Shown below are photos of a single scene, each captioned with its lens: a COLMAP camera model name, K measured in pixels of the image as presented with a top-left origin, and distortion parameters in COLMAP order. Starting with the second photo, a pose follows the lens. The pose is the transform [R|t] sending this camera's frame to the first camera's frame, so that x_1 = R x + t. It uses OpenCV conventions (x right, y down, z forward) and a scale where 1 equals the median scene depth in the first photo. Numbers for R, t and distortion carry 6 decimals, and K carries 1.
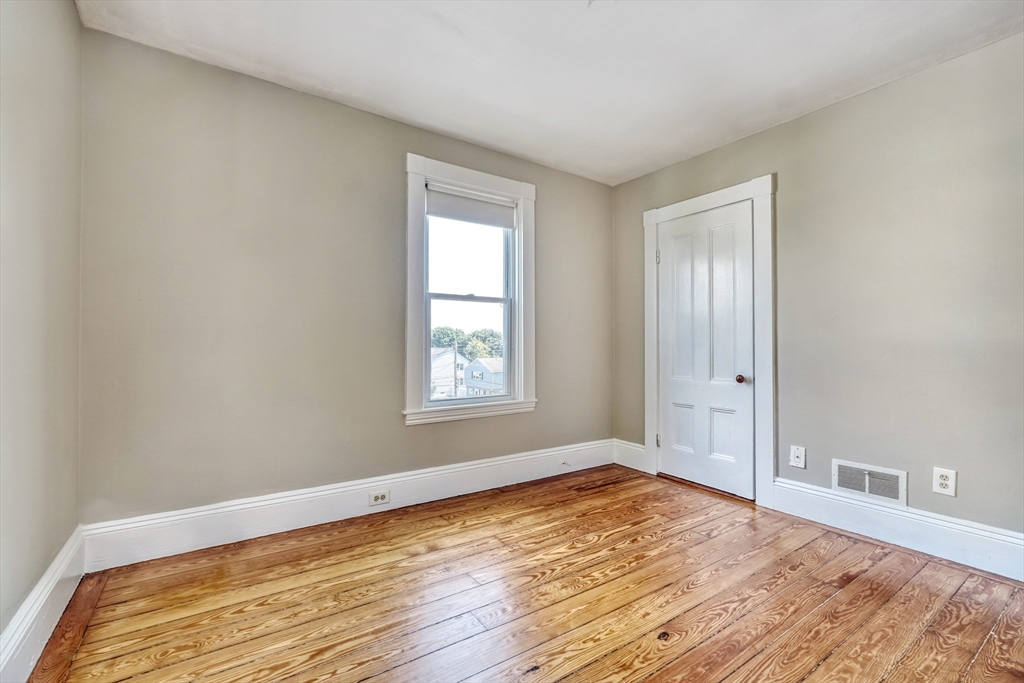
lens RADIAL K [[443.5, 0, 517.3], [0, 443.5, 341.7], [0, 0, 1]] dist [-0.015031, 0.004624]
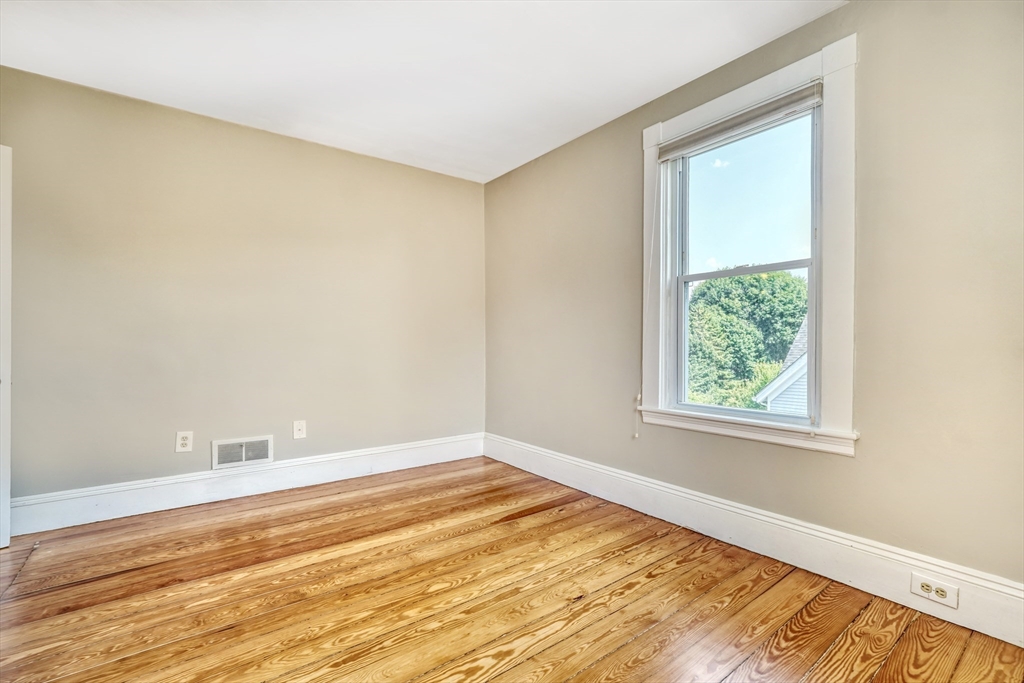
lens RADIAL K [[427.2, 0, 511.5], [0, 427.2, 350.9], [0, 0, 1]] dist [-0.001857, -0.000174]
pose [[0.054579, 0.012831, -0.998427, 0.659460], [0.001554, 0.999915, 0.012935, 0.025014], [0.998508, -0.002257, 0.054554, 0.693826]]
